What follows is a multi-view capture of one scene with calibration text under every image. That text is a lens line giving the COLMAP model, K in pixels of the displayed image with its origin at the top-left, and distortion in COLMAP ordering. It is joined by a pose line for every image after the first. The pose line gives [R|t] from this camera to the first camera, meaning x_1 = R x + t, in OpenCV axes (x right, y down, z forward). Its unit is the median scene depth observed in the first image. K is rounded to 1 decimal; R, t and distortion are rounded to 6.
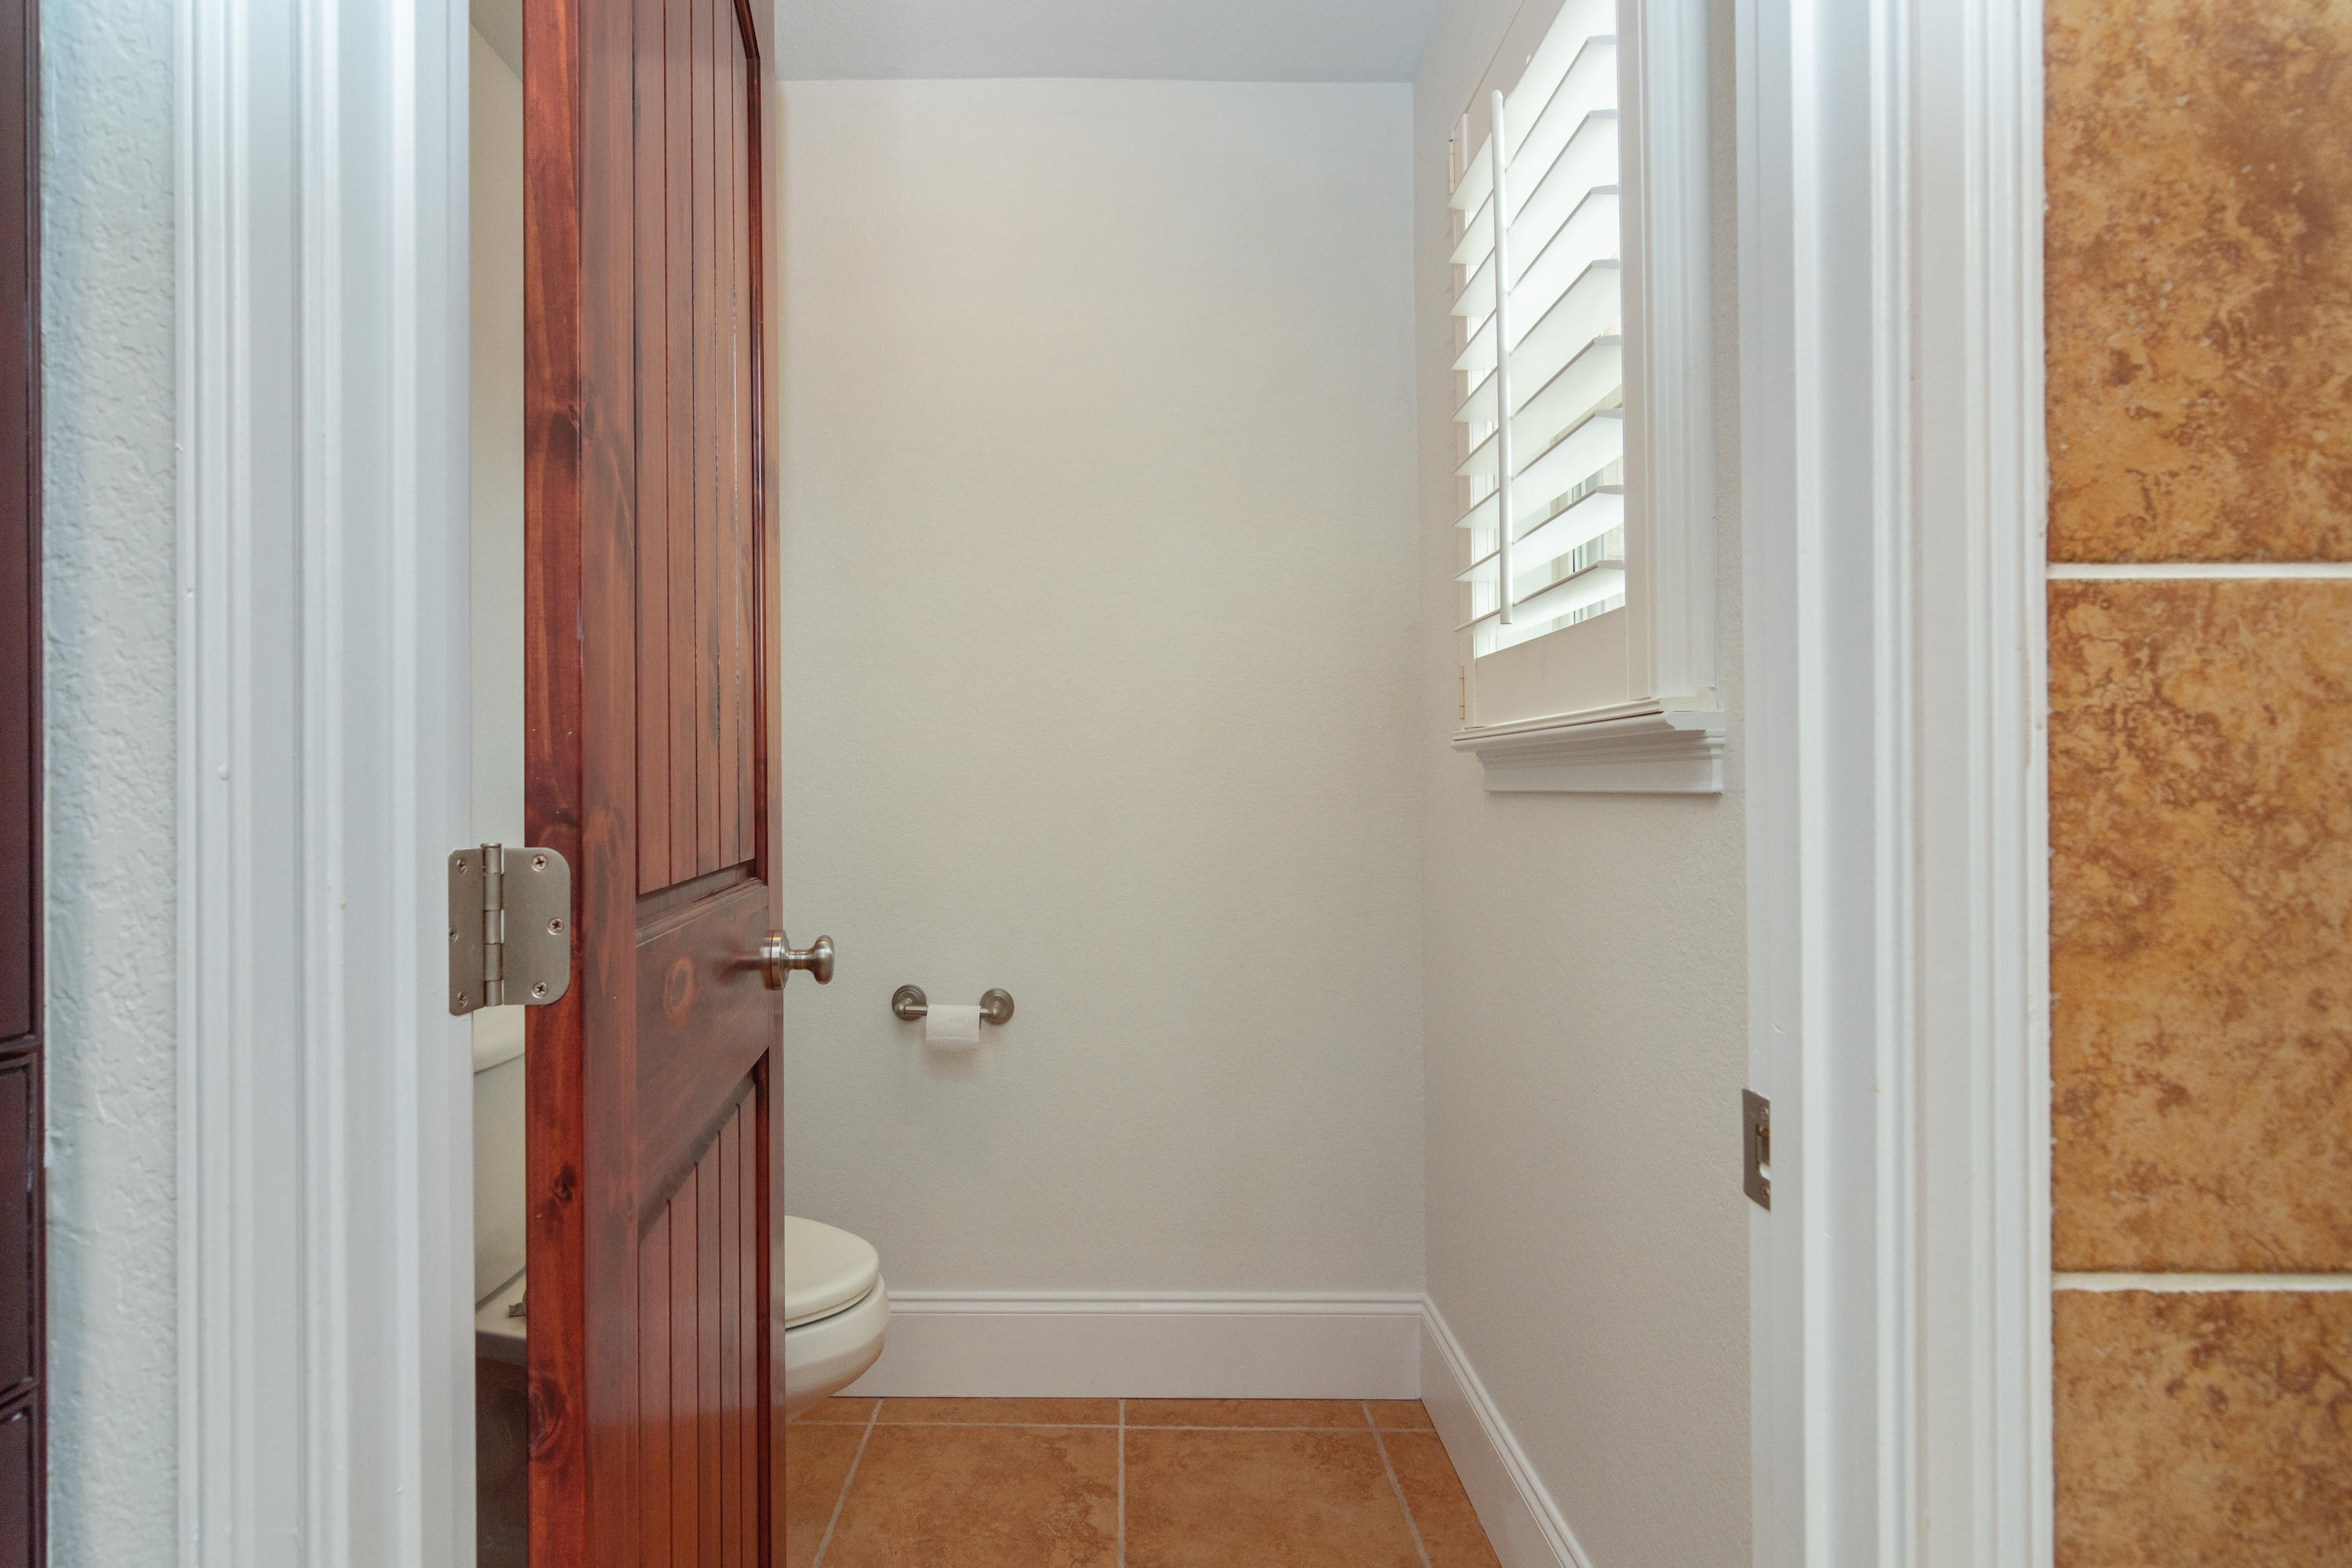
lens RADIAL K [[1151.7, 0, 1176.8], [0, 1151.7, 770.7], [0, 0, 1]] dist [-0.004168, 0.001098]
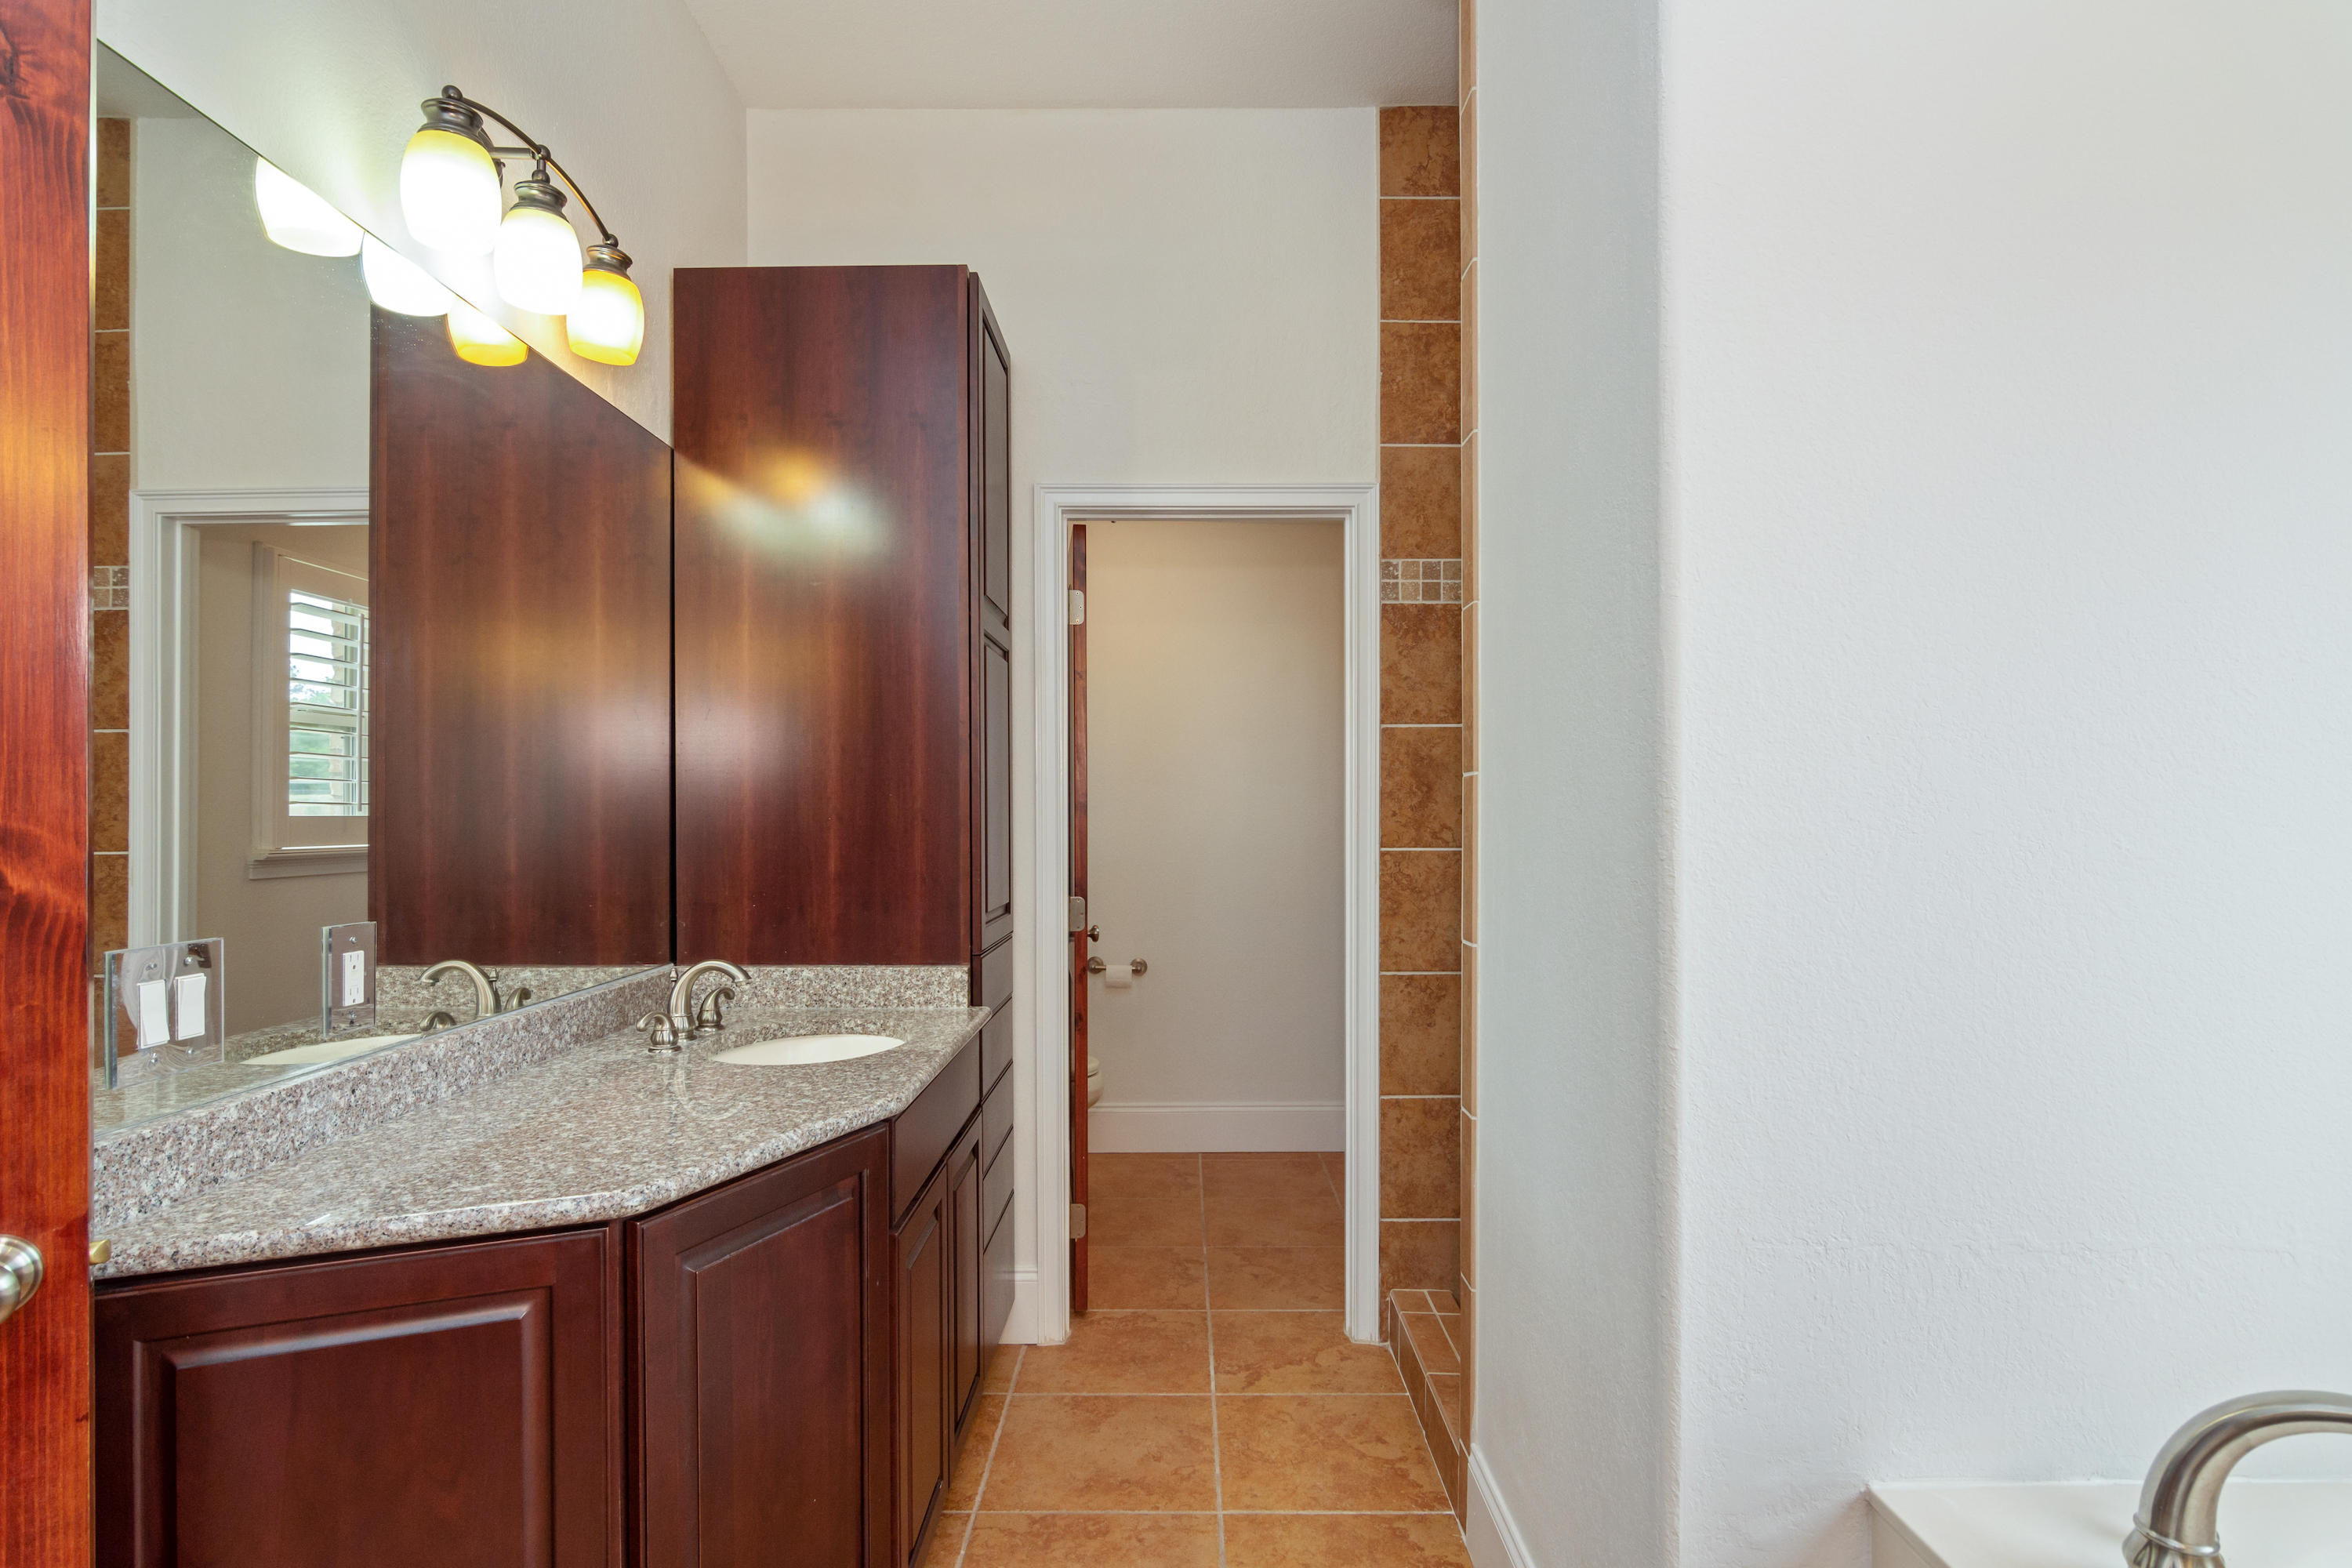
lens RADIAL K [[1199.5, 0, 1183.3], [0, 1199.5, 805.4], [0, 0, 1]] dist [-0.005500, 0.000330]
pose [[0.999554, 0.004095, -0.029582, -0.051696], [-0.004016, 0.999988, 0.002711, -0.403487], [0.029593, -0.002591, 0.999559, -4.999000]]
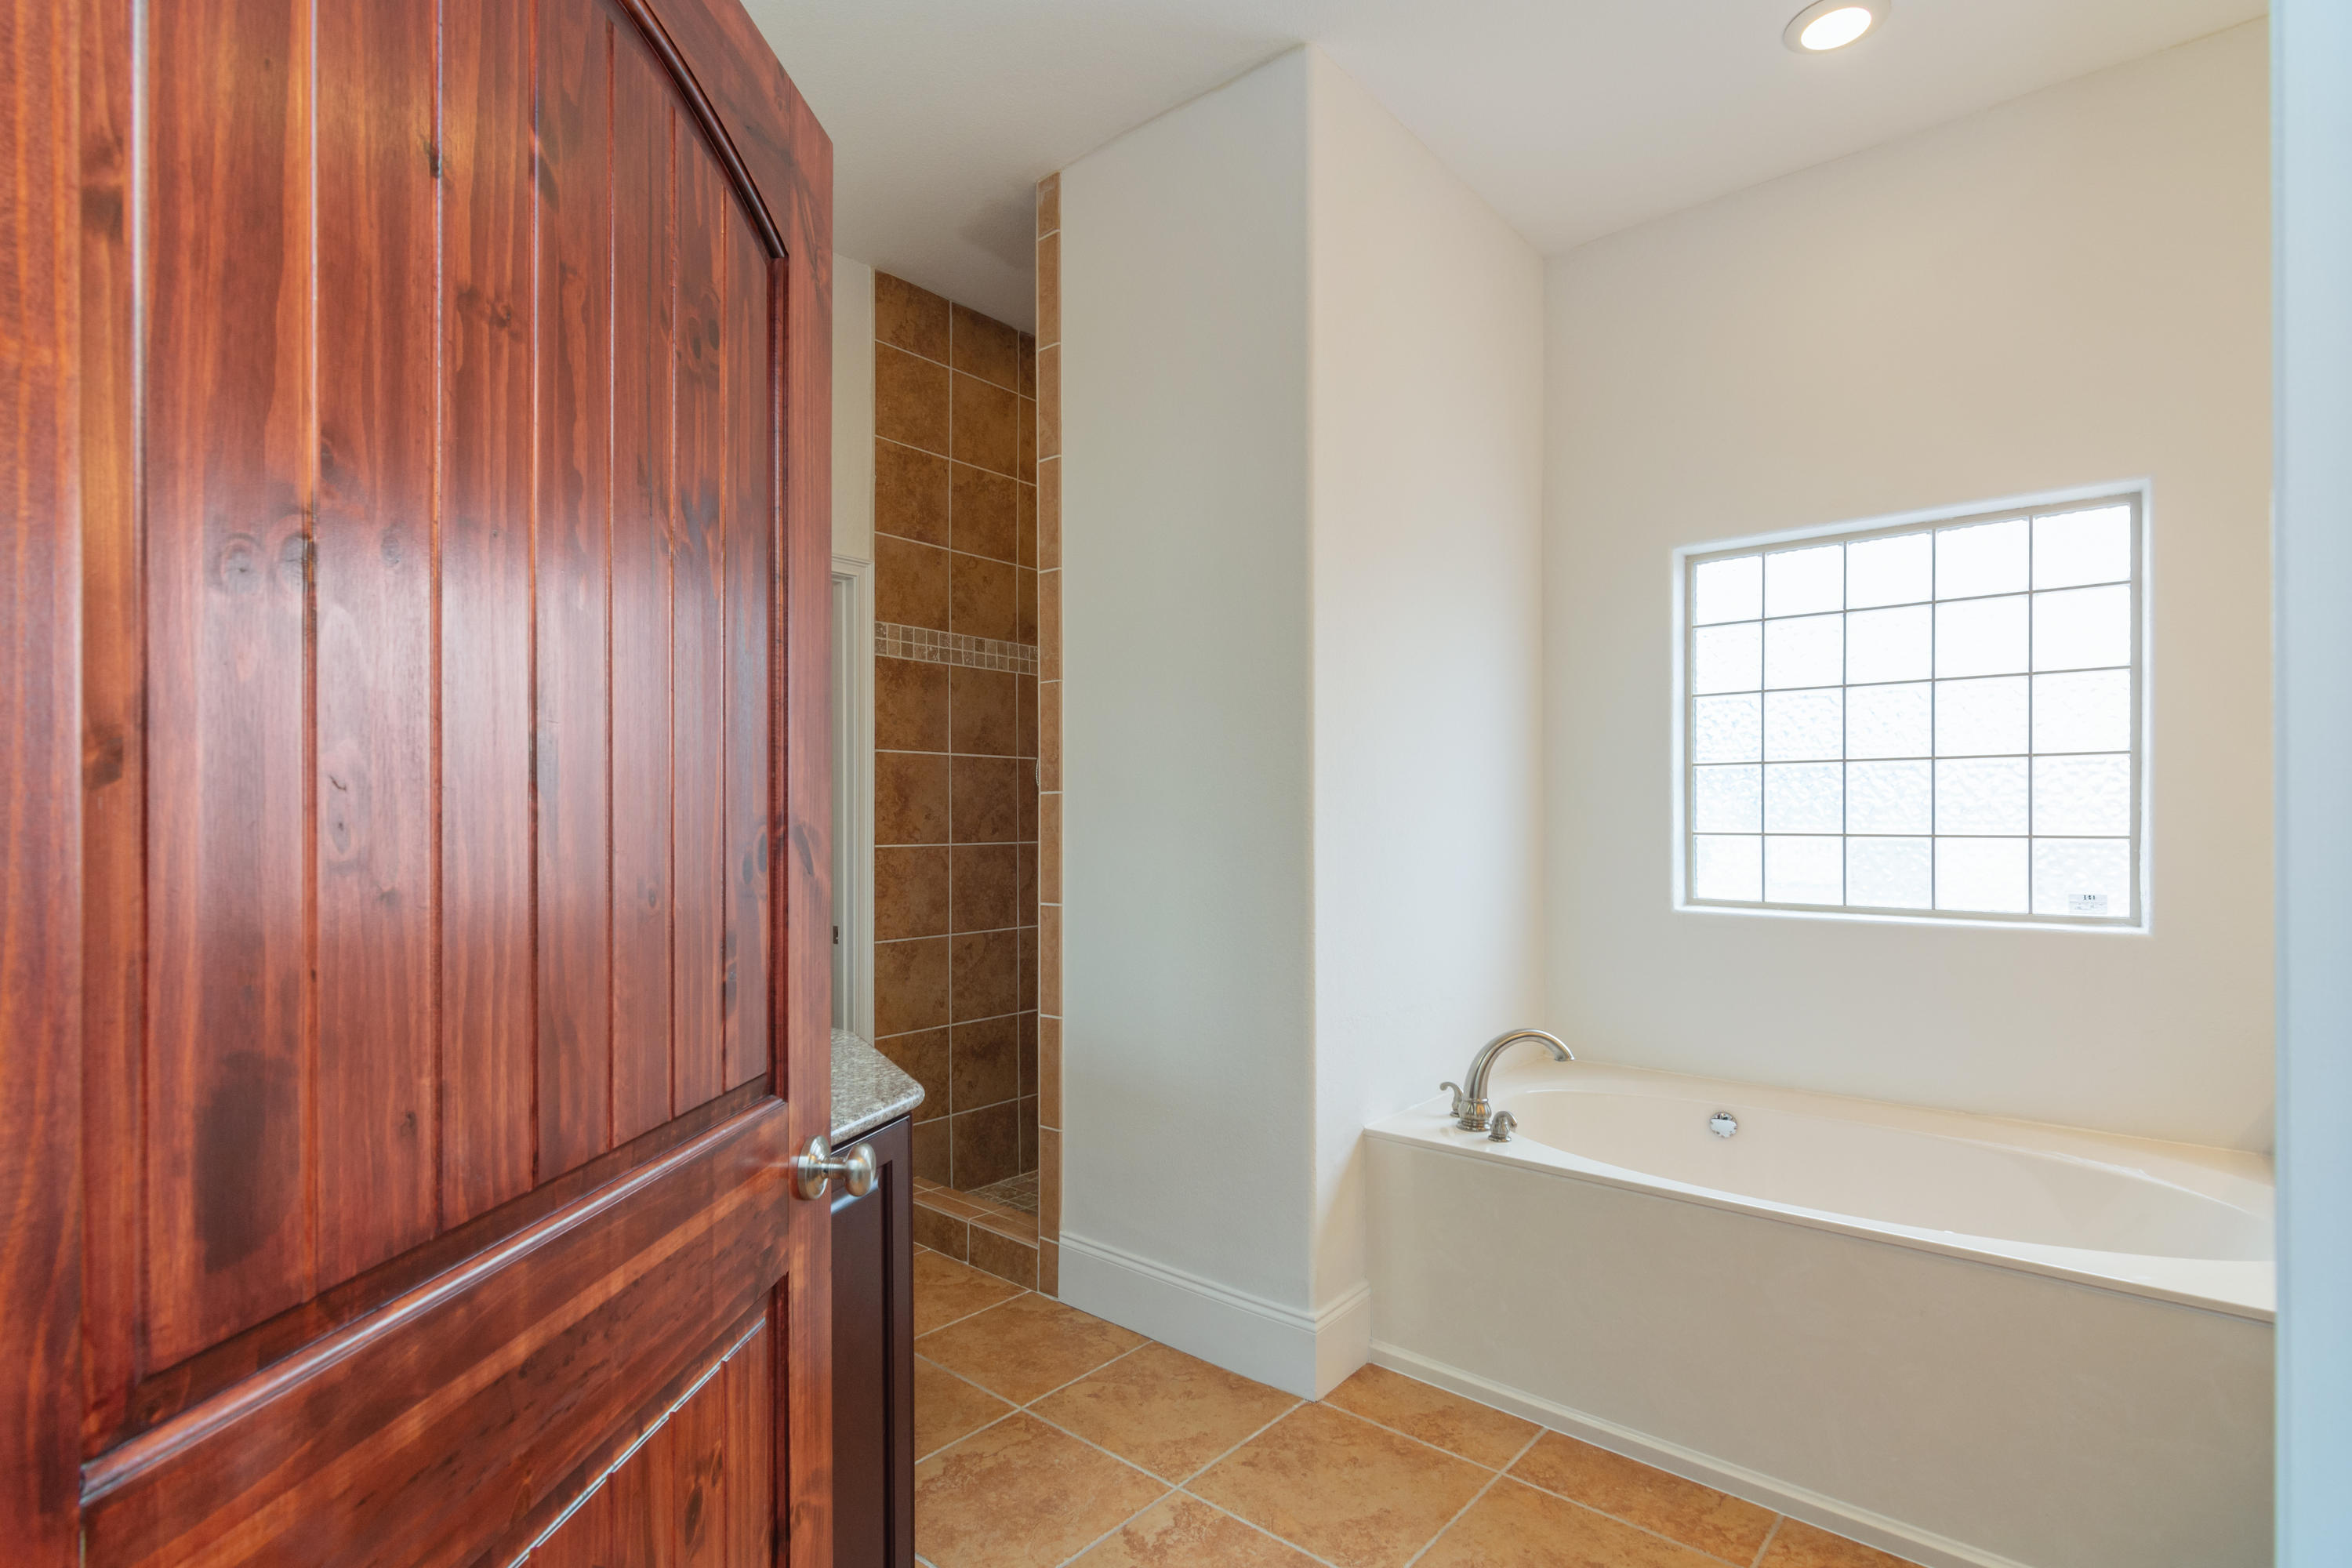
lens RADIAL K [[1151.7, 0, 1146.3], [0, 1151.7, 814.7], [0, 0, 1]] dist [-0.004168, 0.001098]
pose [[0.679668, 0.006147, 0.733494, -3.478182], [-0.006644, 0.999975, -0.002224, -0.370271], [-0.733490, -0.003362, 0.679692, -5.293050]]
